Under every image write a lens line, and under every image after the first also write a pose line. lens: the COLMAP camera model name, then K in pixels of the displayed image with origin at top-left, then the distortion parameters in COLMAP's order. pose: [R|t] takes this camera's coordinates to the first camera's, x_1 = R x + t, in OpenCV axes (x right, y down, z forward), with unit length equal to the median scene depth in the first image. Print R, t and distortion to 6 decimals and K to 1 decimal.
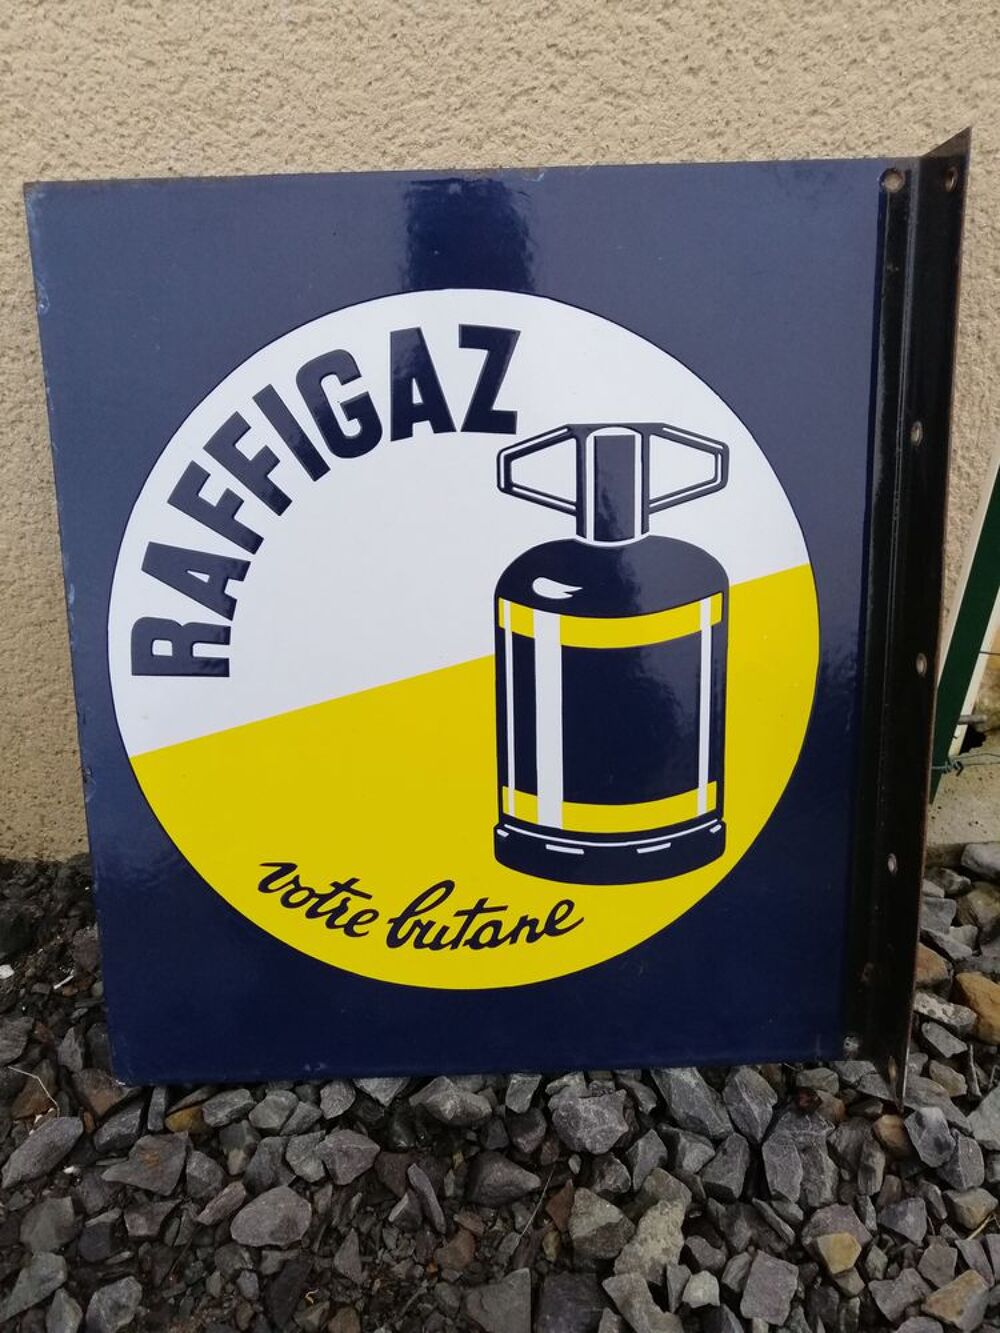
lens RADIAL K [[1042.9, 0, 489.6], [0, 1042.9, 661.4], [0, 0, 1]] dist [-0.024099, 0.056770]
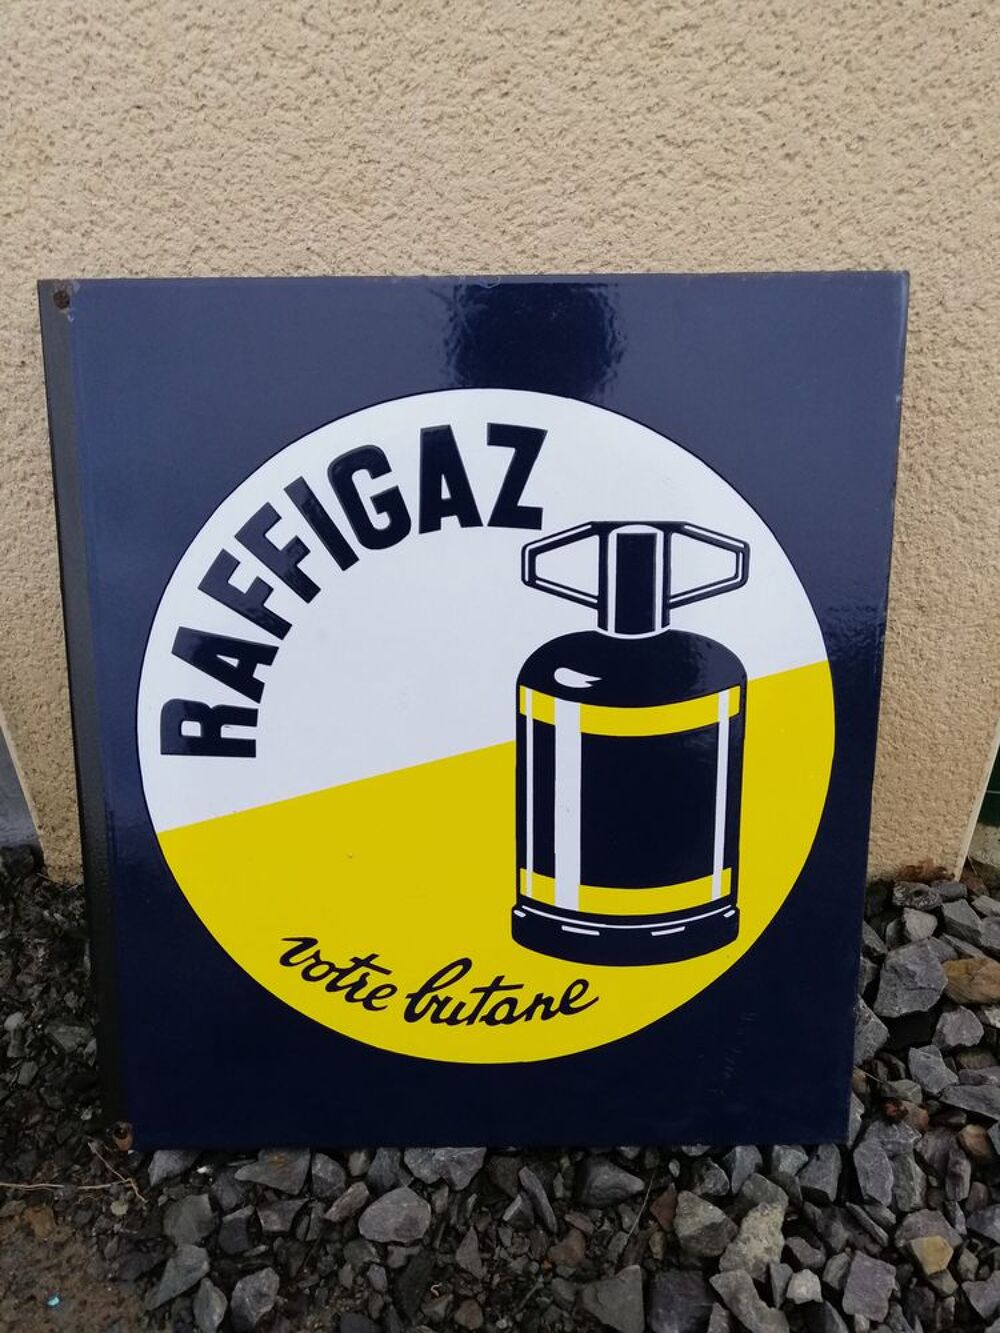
lens RADIAL K [[1042.9, 0, 489.6], [0, 1042.9, 661.4], [0, 0, 1]] dist [-0.024099, 0.056770]
pose [[0.999751, -0.003110, -0.022086, -0.091903], [0.002684, 0.999810, -0.019315, -0.015989], [0.022142, 0.019251, 0.999569, -0.084032]]
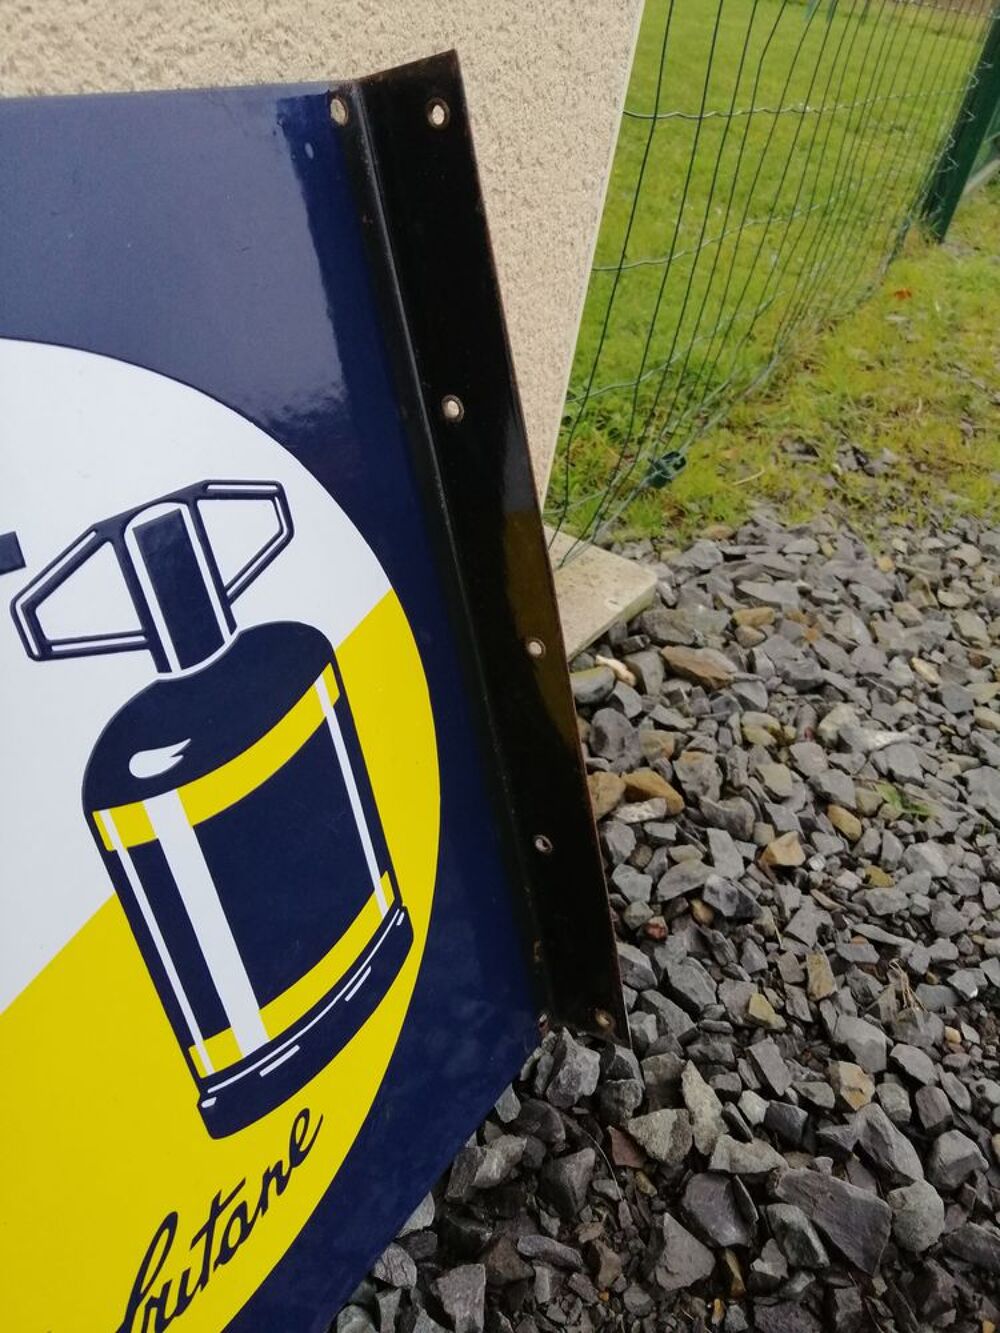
lens RADIAL K [[1058.5, 0, 500.0], [0, 1058.5, 666.5], [0, 0, 1]] dist [-0.036966, 0.065202]
pose [[0.554020, -0.398529, 0.730915, -0.608139], [0.318271, 0.912671, 0.256388, -0.231647], [-0.769263, 0.090585, 0.632479, 0.425462]]
